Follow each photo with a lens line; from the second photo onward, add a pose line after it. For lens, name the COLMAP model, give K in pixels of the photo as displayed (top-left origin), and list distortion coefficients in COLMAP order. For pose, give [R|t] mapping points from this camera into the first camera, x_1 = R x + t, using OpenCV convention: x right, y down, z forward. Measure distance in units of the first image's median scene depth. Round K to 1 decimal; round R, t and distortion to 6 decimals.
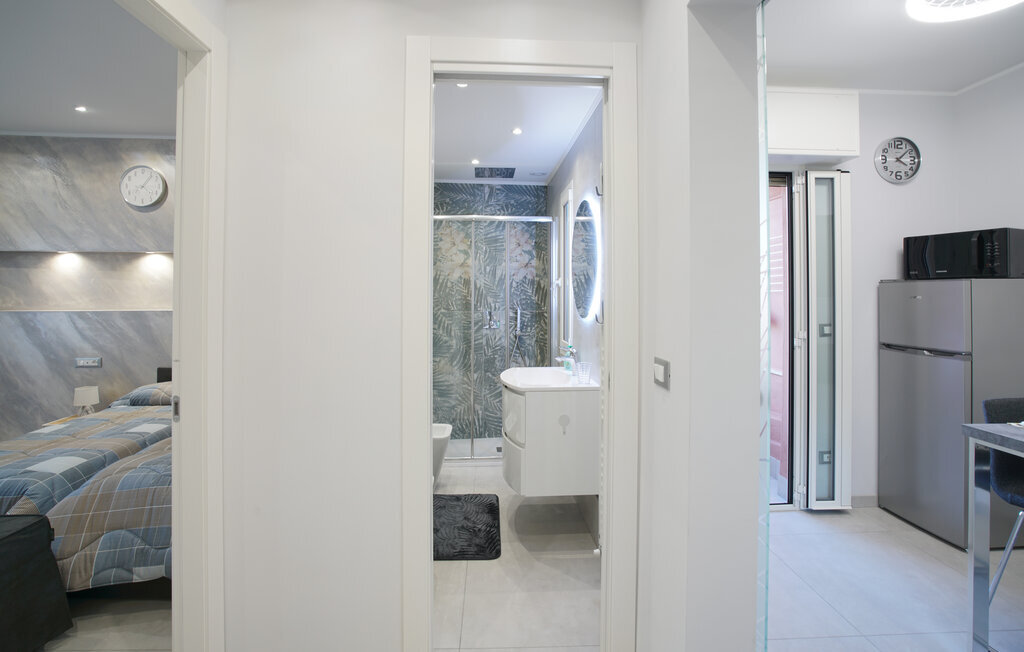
lens RADIAL K [[475.8, 0, 500.6], [0, 475.8, 295.4], [0, 0, 1]] dist [-0.050911, 0.016651]
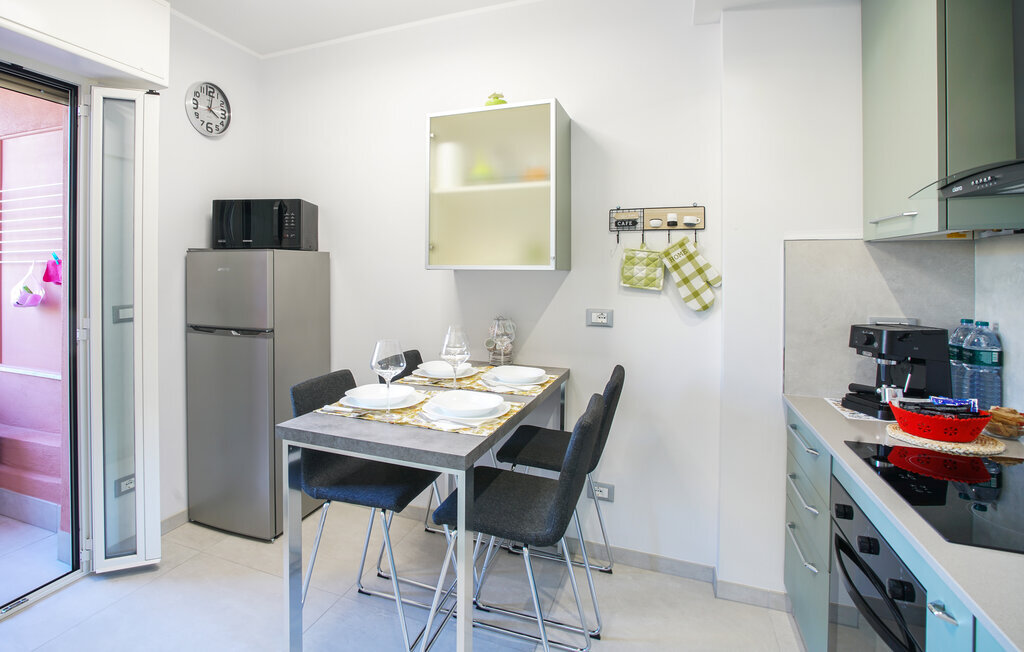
lens RADIAL K [[531.5, 0, 468.0], [0, 531.5, 261.3], [0, 0, 1]] dist [-0.052514, 0.005741]
pose [[0.385409, 0.015206, 0.922621, 0.129092], [-0.001939, 0.999875, -0.015669, 0.002656], [-0.922744, 0.004250, 0.385390, 0.152939]]
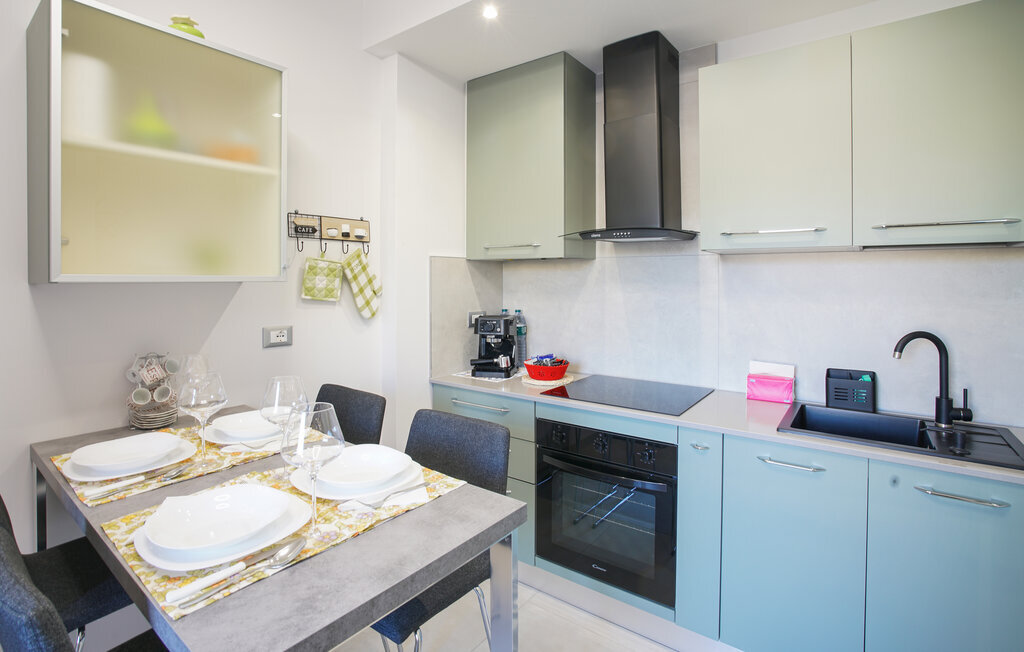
lens RADIAL K [[475.8, 0, 502.6], [0, 475.8, 271.2], [0, 0, 1]] dist [-0.050911, 0.016651]
pose [[-0.788643, 0.010023, 0.614770, 0.292513], [0.001435, 0.999894, -0.014461, 0.000236], [-0.614850, -0.010523, -0.788574, 0.490185]]
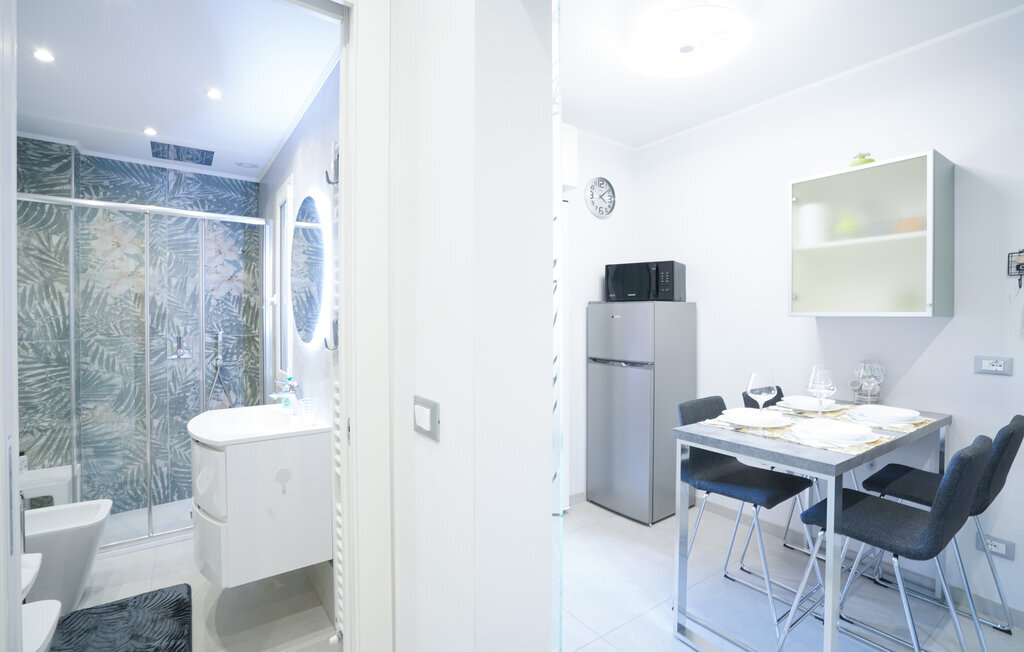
lens RADIAL K [[475.8, 0, 507.2], [0, 475.8, 318.4], [0, 0, 1]] dist [-0.050911, 0.016651]
pose [[0.835549, -0.003913, 0.549402, 0.014687], [0.001793, 0.999989, 0.004395, 0.002095], [-0.549413, -0.002687, 0.835547, 0.118079]]
